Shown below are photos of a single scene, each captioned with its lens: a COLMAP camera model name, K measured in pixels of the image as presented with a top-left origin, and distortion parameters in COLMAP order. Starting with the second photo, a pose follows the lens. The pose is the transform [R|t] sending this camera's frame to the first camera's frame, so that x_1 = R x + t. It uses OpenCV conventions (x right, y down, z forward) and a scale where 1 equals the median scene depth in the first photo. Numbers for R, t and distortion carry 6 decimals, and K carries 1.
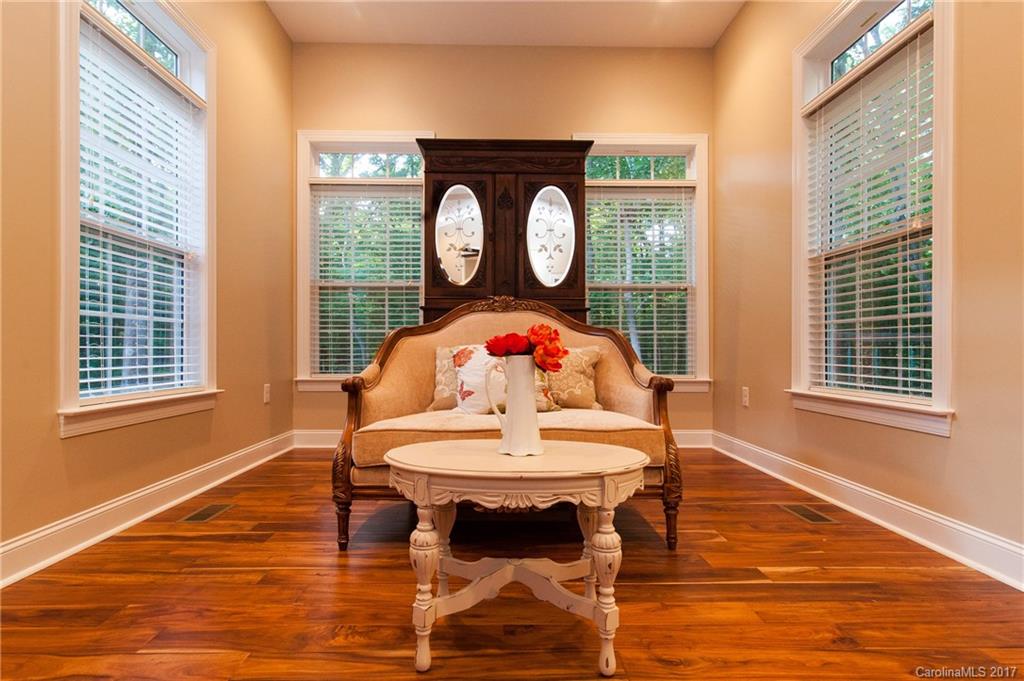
lens RADIAL K [[512.2, 0, 509.2], [0, 512.2, 348.7], [0, 0, 1]] dist [0.002707, -0.000079]
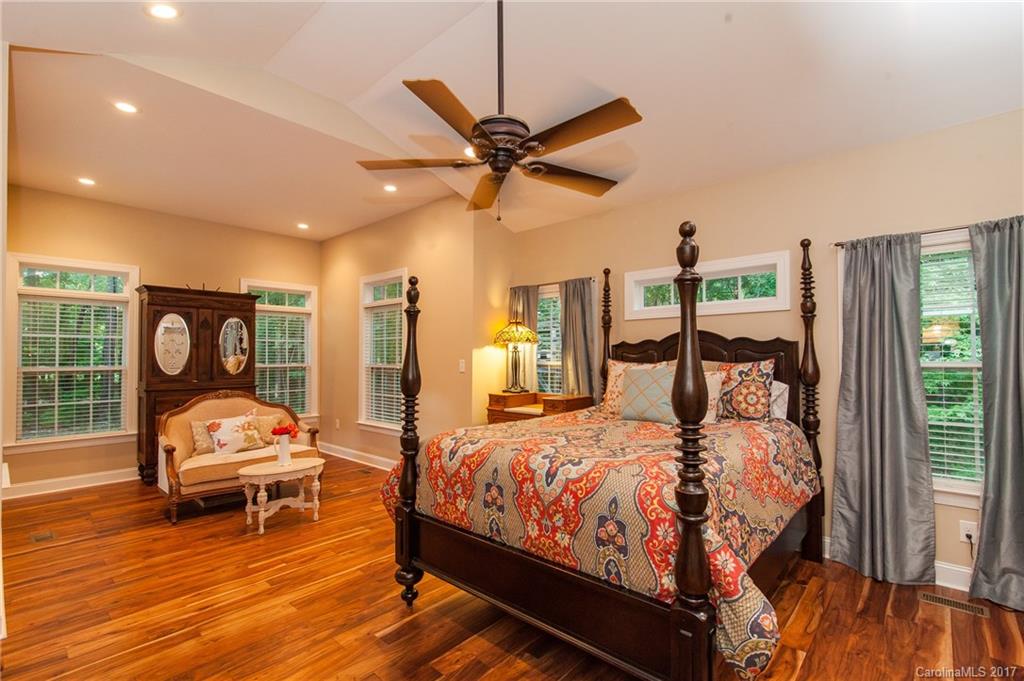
lens RADIAL K [[474.5, 0, 509.7], [0, 474.5, 347.8], [0, 0, 1]] dist [0.006291, -0.002122]
pose [[0.675371, 0.009091, 0.737422, -0.495071], [-0.005730, 0.999959, -0.007080, -0.207926], [-0.737456, 0.000557, 0.675395, -0.825517]]
